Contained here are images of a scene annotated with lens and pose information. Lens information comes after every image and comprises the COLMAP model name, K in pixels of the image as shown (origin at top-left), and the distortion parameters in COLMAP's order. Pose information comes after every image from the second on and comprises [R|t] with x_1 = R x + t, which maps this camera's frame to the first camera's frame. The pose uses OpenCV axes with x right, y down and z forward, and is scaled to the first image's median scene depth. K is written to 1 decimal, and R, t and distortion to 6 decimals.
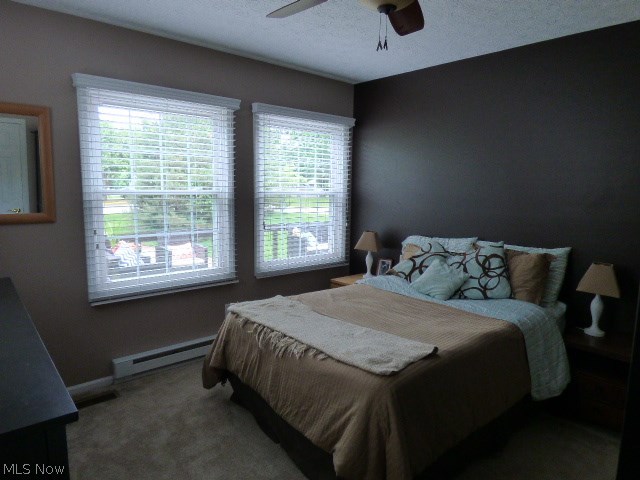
lens RADIAL K [[402.9, 0, 320.0], [0, 402.9, 240.0], [0, 0, 1]] dist [0.000326, 0.000023]
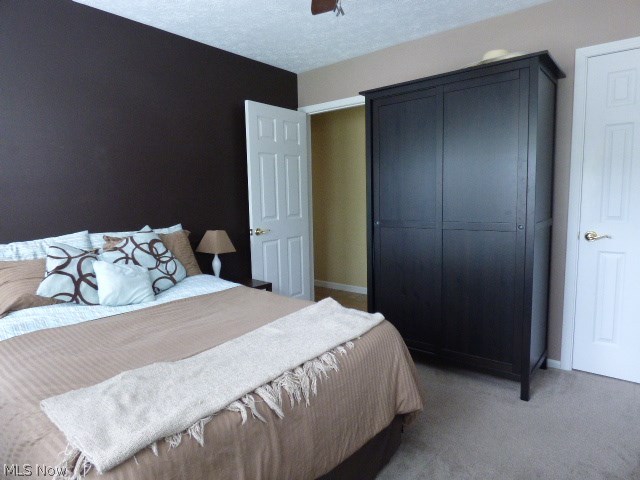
lens RADIAL K [[394.3, 0, 320.0], [0, 394.3, 240.0], [0, 0, 1]] dist [-0.000803, -0.000192]
pose [[-0.172423, -0.122024, 0.977436, -0.553194], [0.135392, 0.979943, 0.146220, -0.047046], [-0.975674, 0.157548, -0.152443, 0.806696]]
